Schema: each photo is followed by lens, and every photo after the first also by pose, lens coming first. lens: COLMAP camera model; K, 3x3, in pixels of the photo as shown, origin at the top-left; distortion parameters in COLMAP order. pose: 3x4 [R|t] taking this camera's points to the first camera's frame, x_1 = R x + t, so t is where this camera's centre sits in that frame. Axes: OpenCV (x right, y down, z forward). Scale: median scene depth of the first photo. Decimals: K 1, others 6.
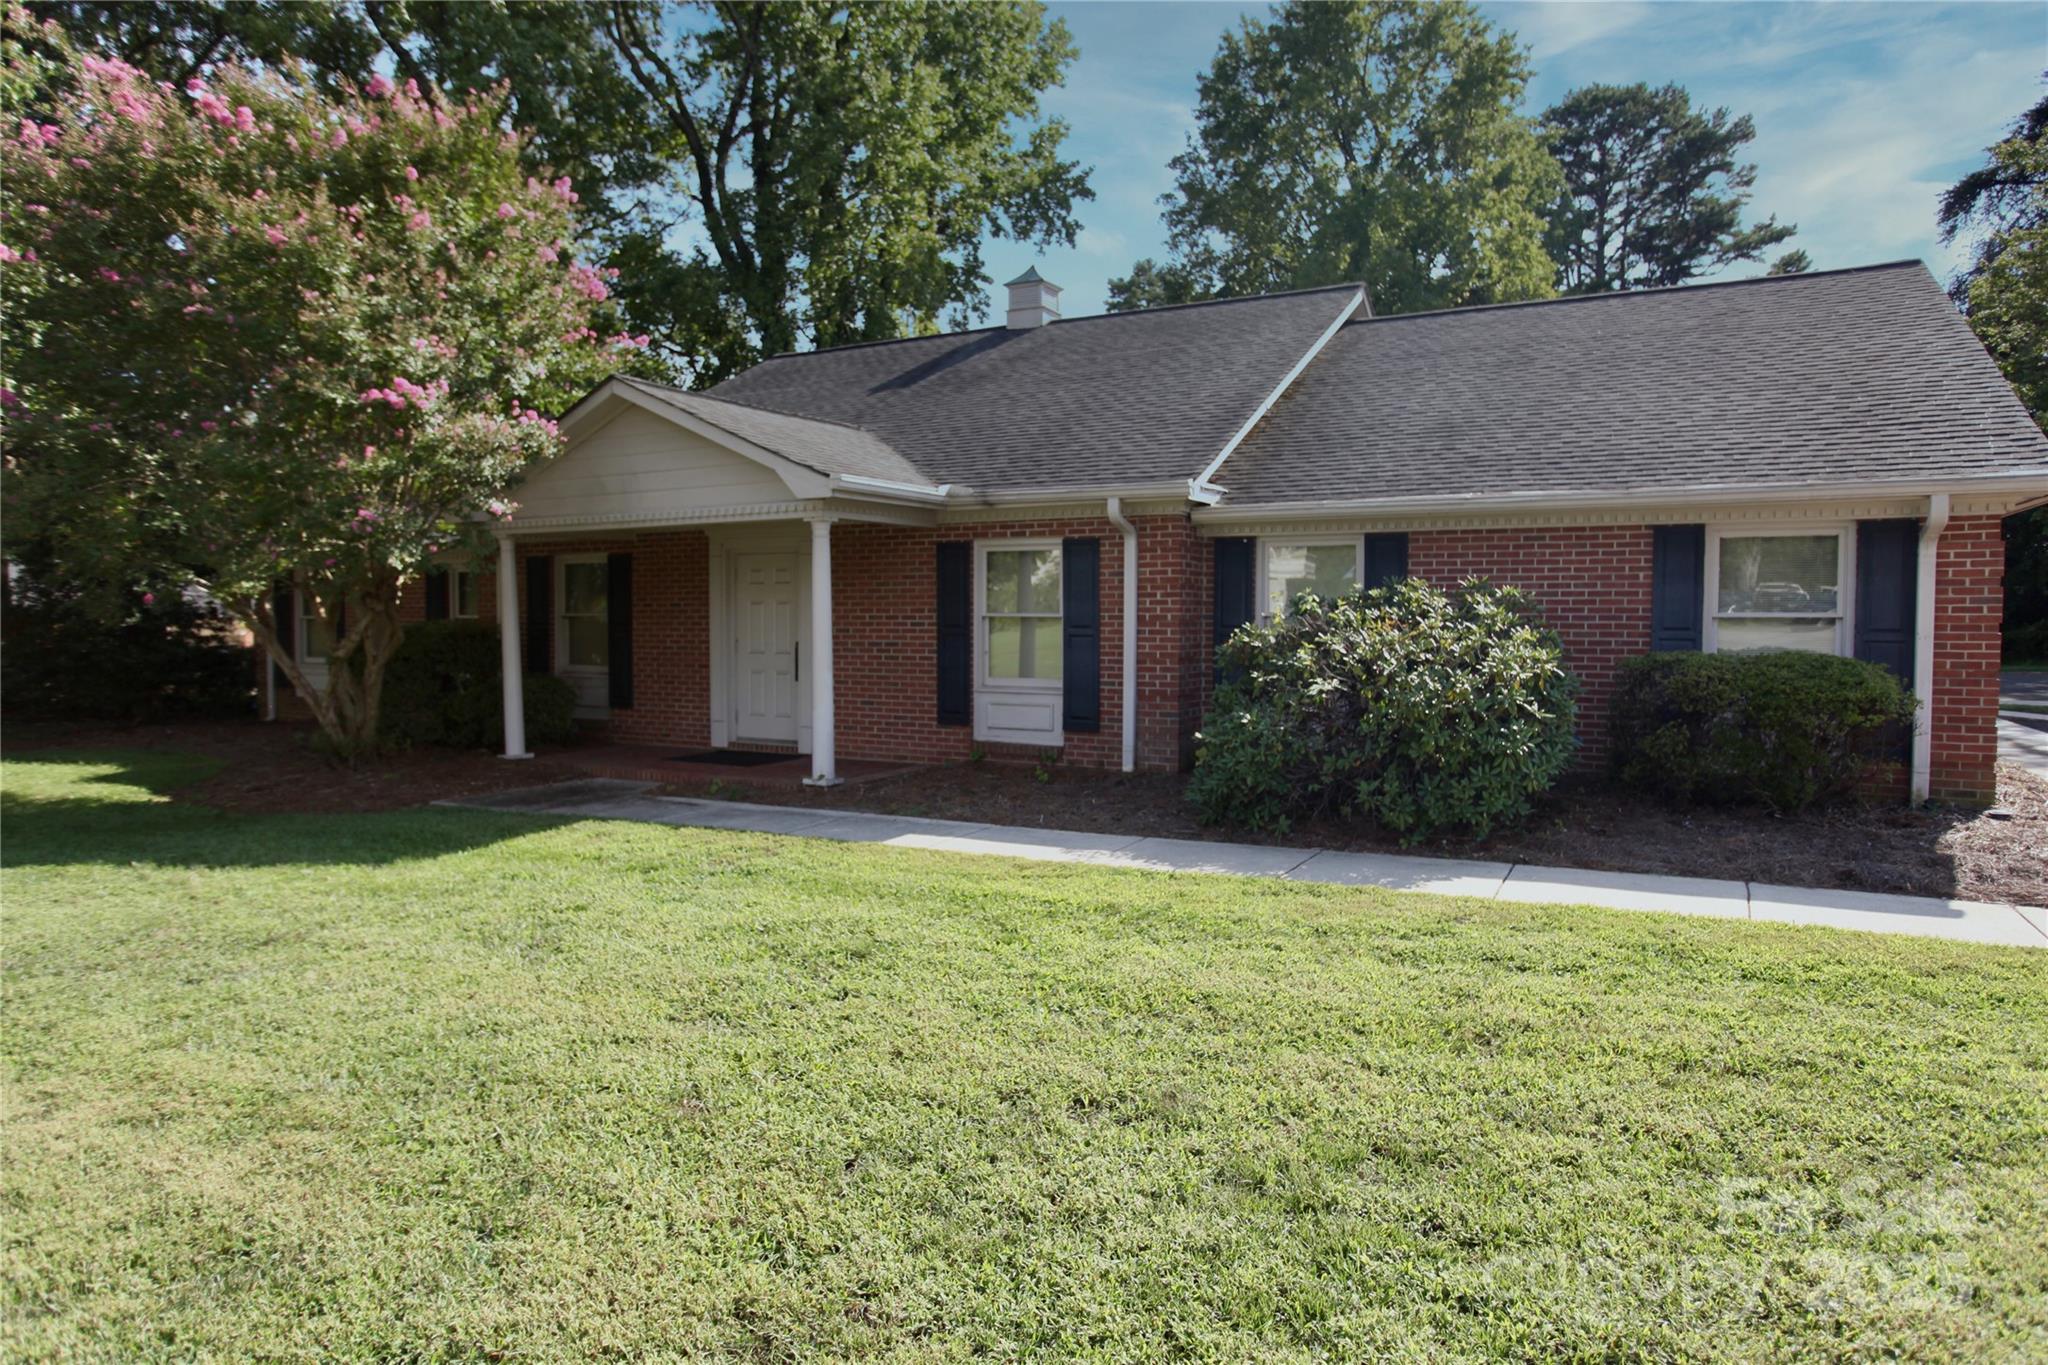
lens RADIAL K [[1206.0, 0, 1027.2], [0, 1206.0, 586.5], [0, 0, 1]] dist [-0.232997, 0.286975]
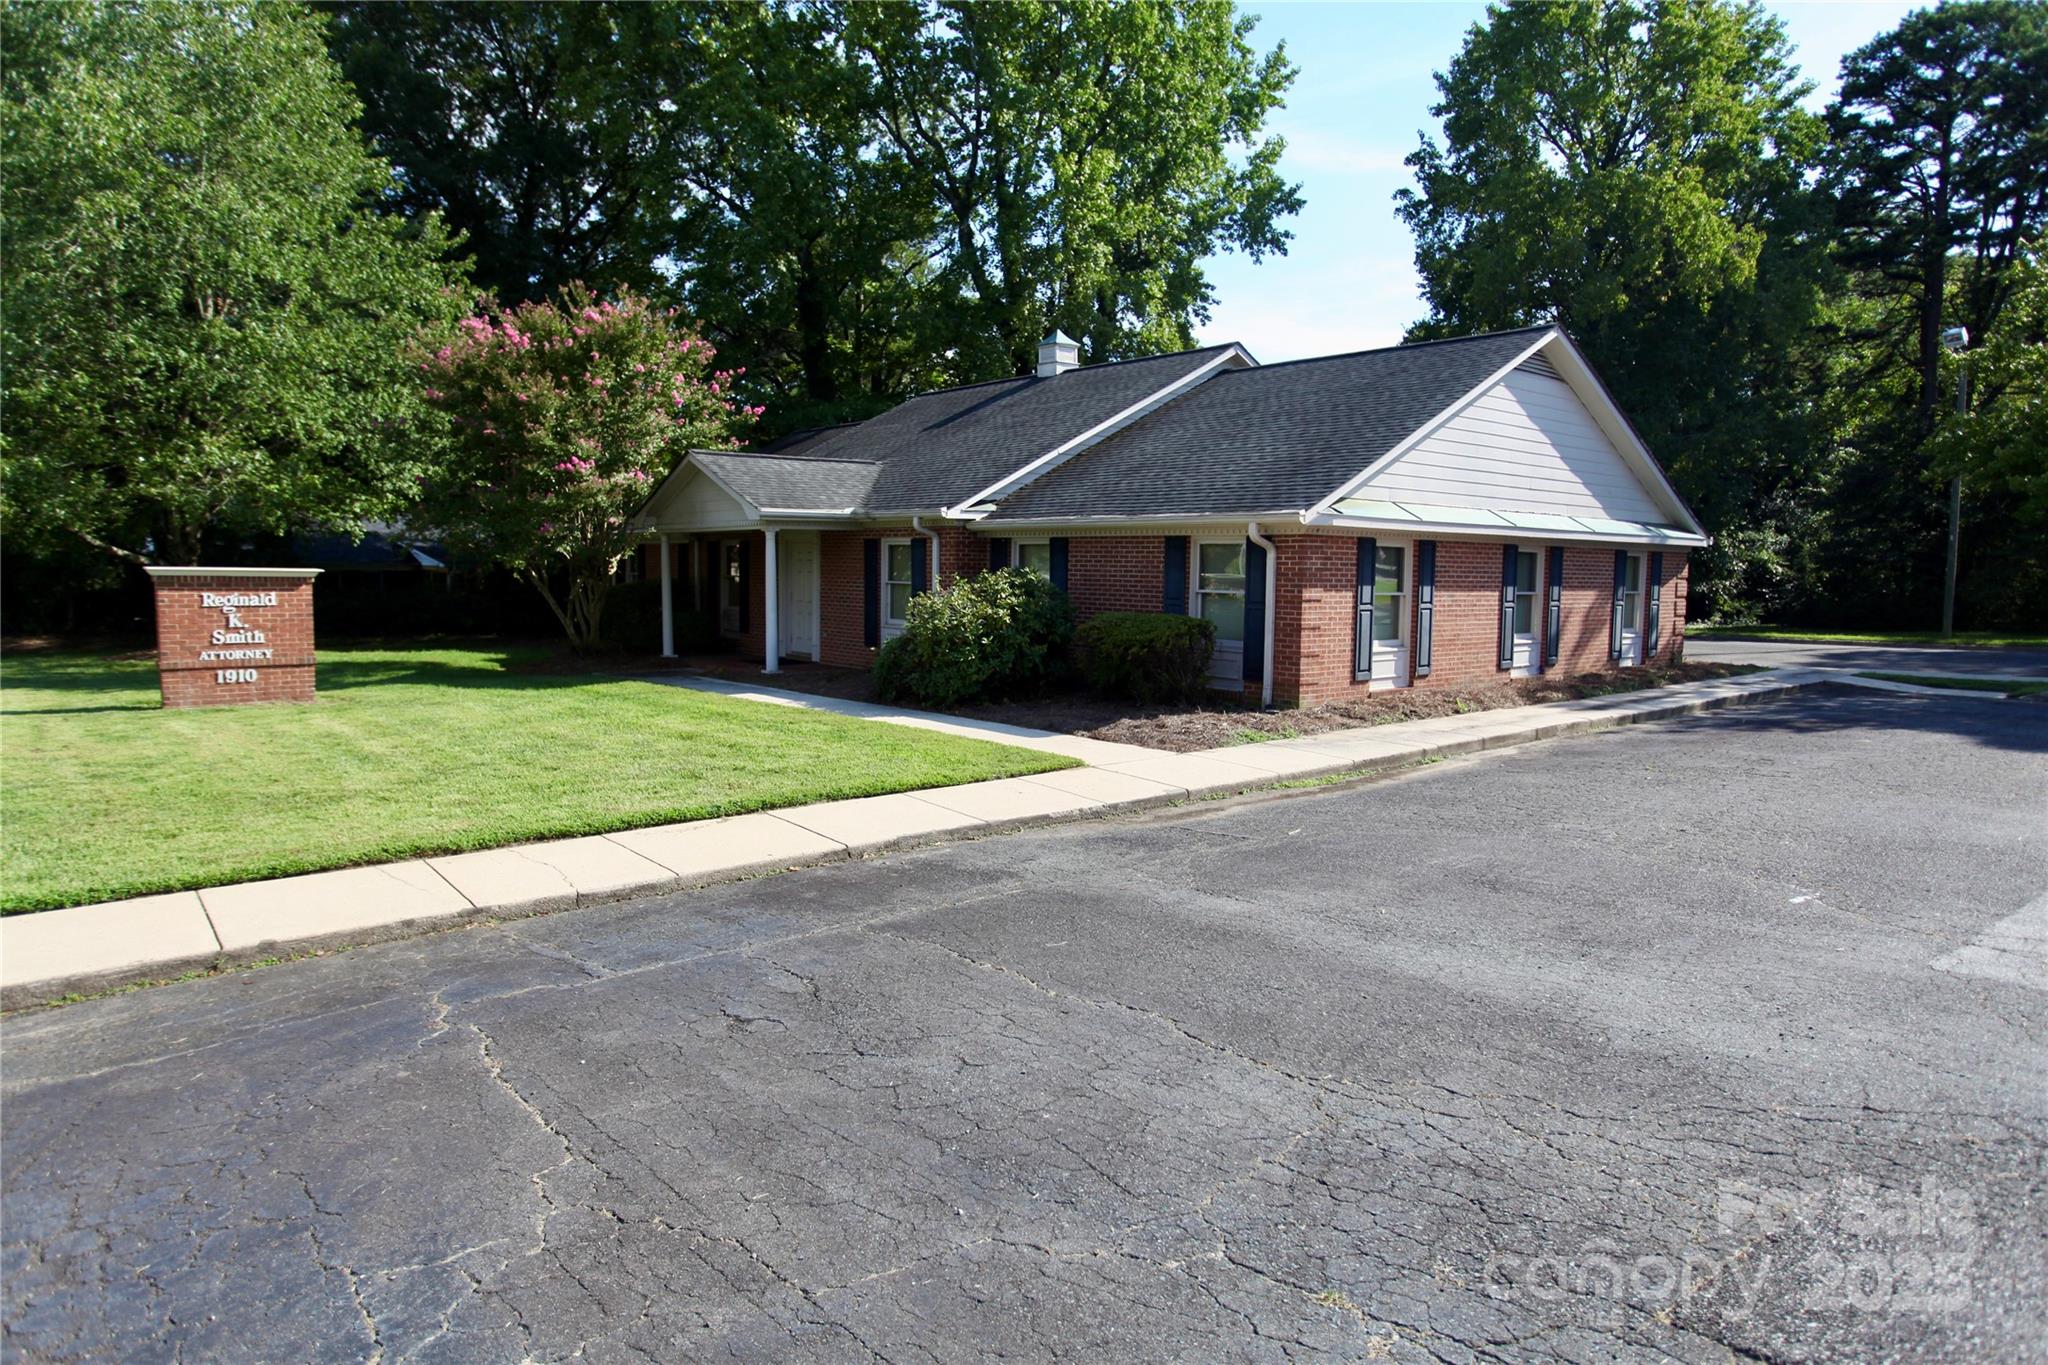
lens RADIAL K [[1206.0, 0, 1027.2], [0, 1206.0, 586.5], [0, 0, 1]] dist [-0.232997, 0.286975]
pose [[0.930932, 0.020011, -0.364644, 0.733578], [-0.006384, 0.999237, 0.038537, -0.035033], [0.365137, -0.033547, 0.930349, -0.484990]]
